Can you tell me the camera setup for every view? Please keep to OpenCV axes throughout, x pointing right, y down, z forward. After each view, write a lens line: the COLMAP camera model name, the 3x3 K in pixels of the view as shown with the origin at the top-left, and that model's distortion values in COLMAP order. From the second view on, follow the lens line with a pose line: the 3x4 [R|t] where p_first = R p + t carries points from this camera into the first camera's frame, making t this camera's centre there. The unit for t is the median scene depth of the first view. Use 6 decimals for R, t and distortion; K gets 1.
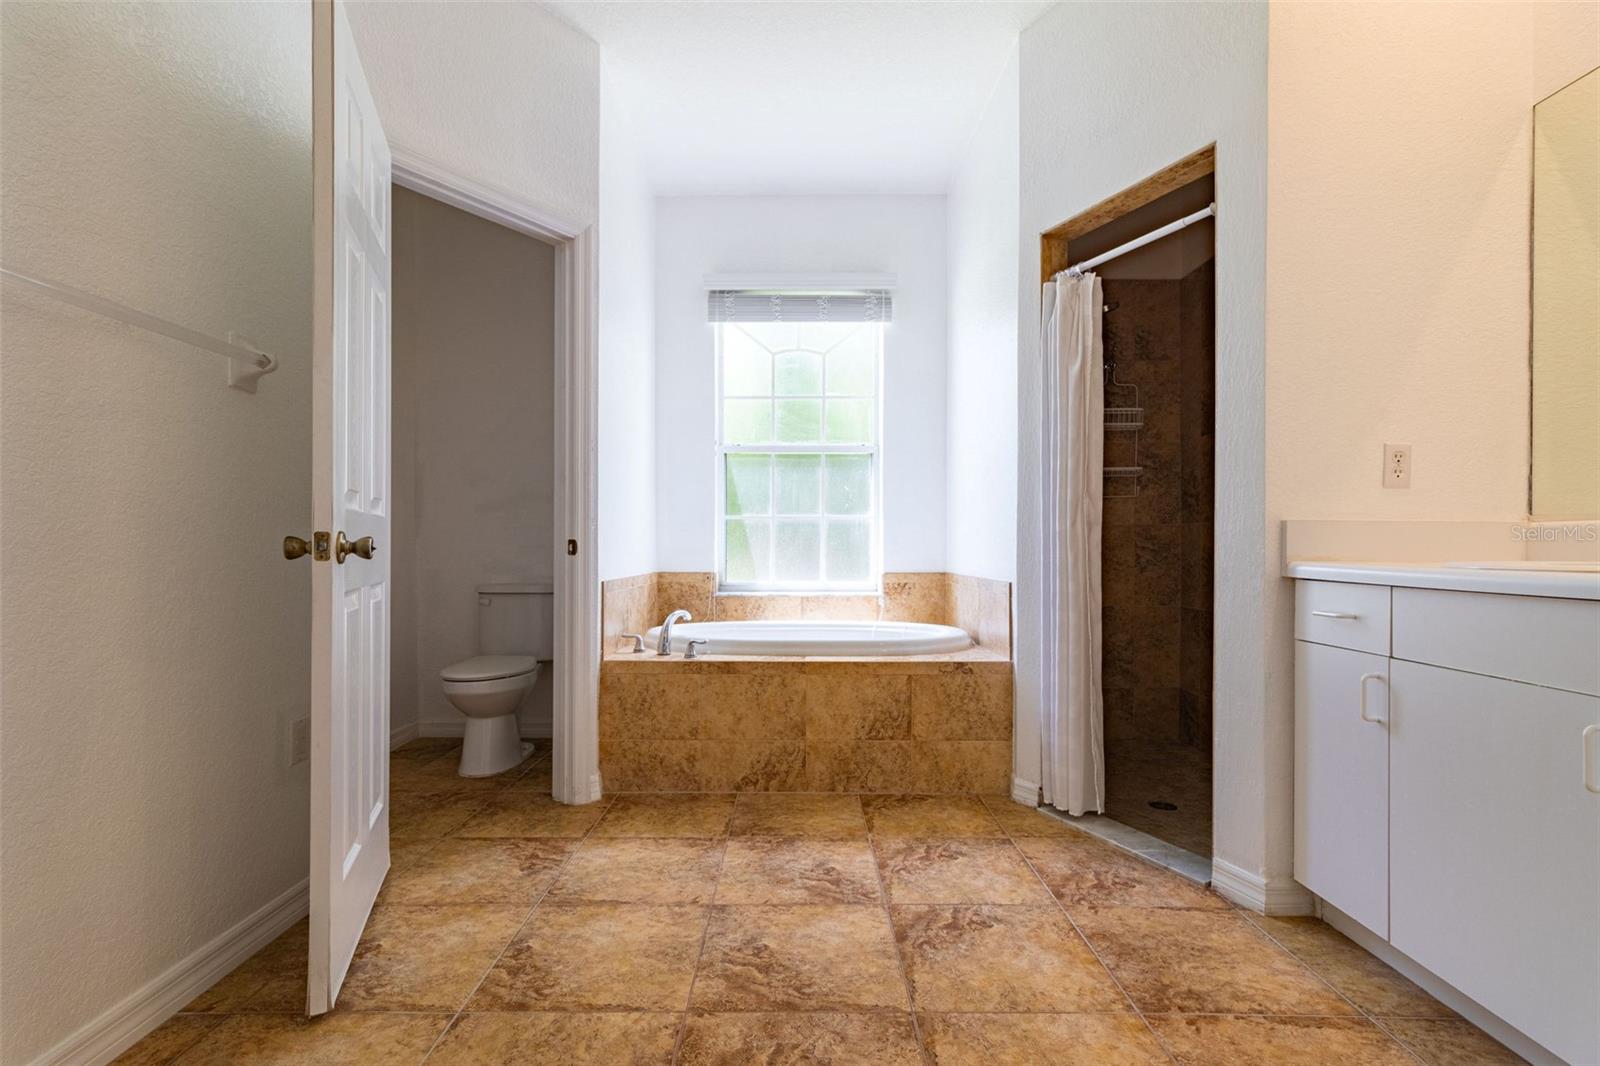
lens RADIAL K [[752.2, 0, 798.9], [0, 752.2, 543.8], [0, 0, 1]] dist [0.002759, 0.002453]
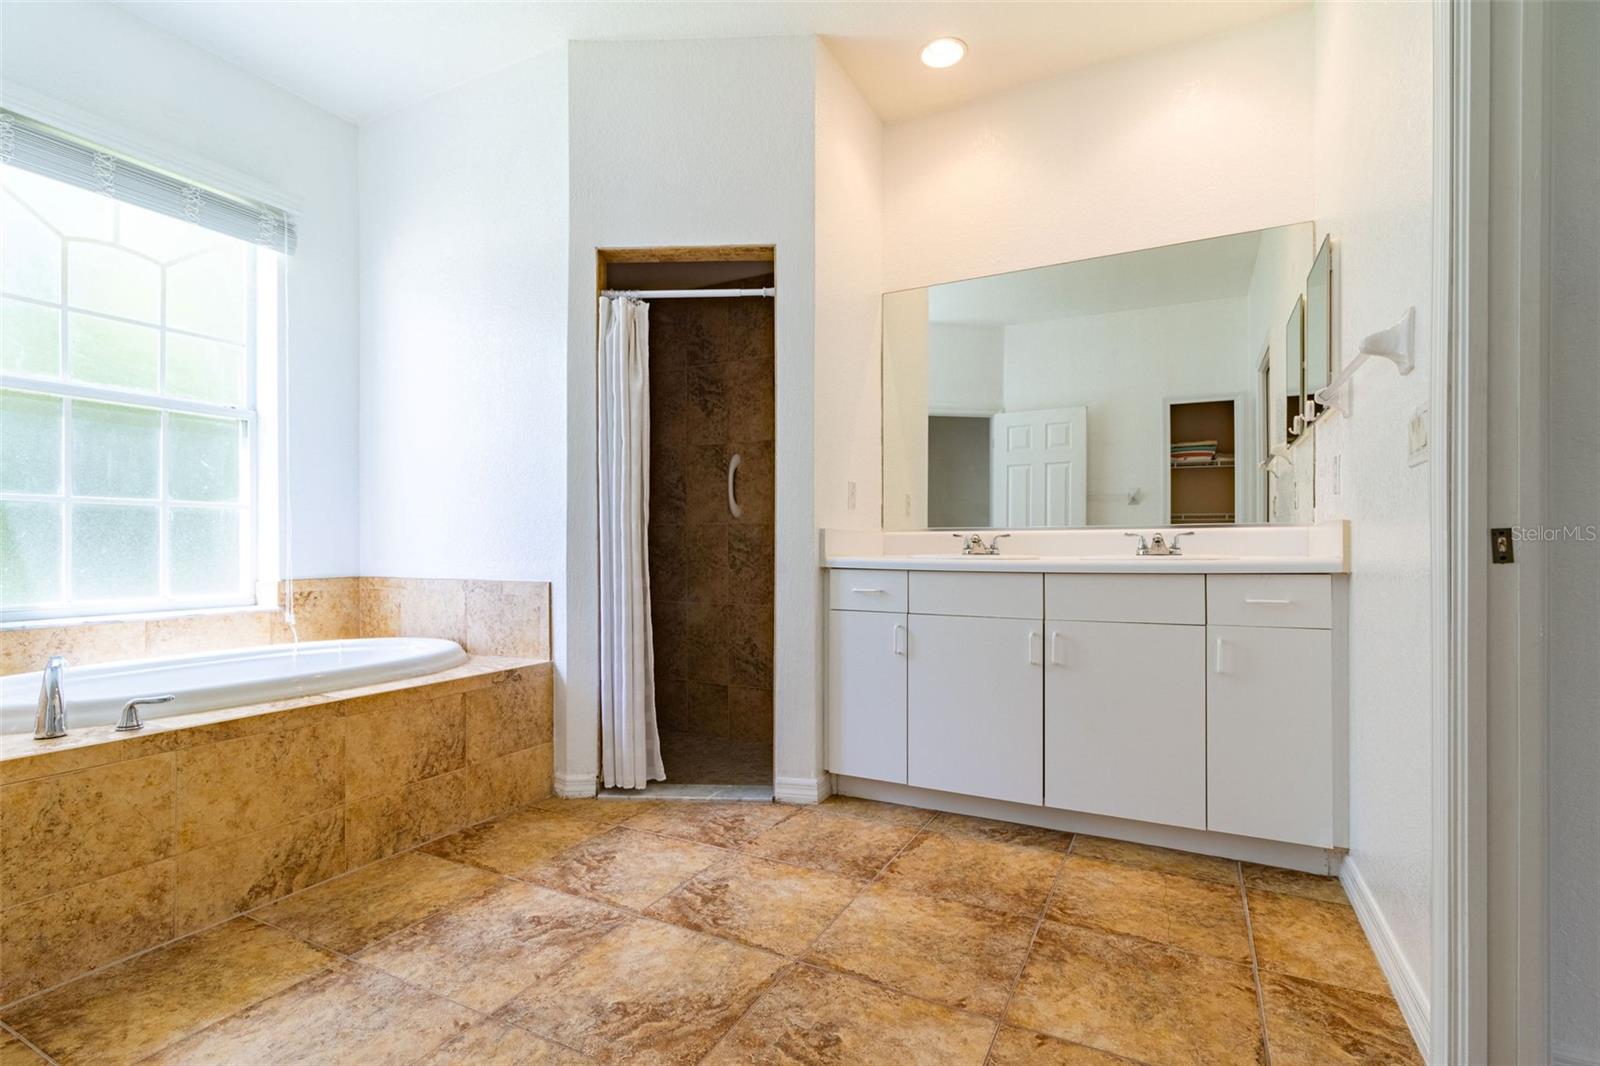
lens RADIAL K [[752.2, 0, 788.4], [0, 752.2, 538.3], [0, 0, 1]] dist [0.002759, 0.002453]
pose [[0.467952, 0.006223, 0.883732, -0.458481], [-0.003816, 0.999980, -0.005021, -0.002683], [-0.883746, -0.001023, 0.467966, 0.259644]]
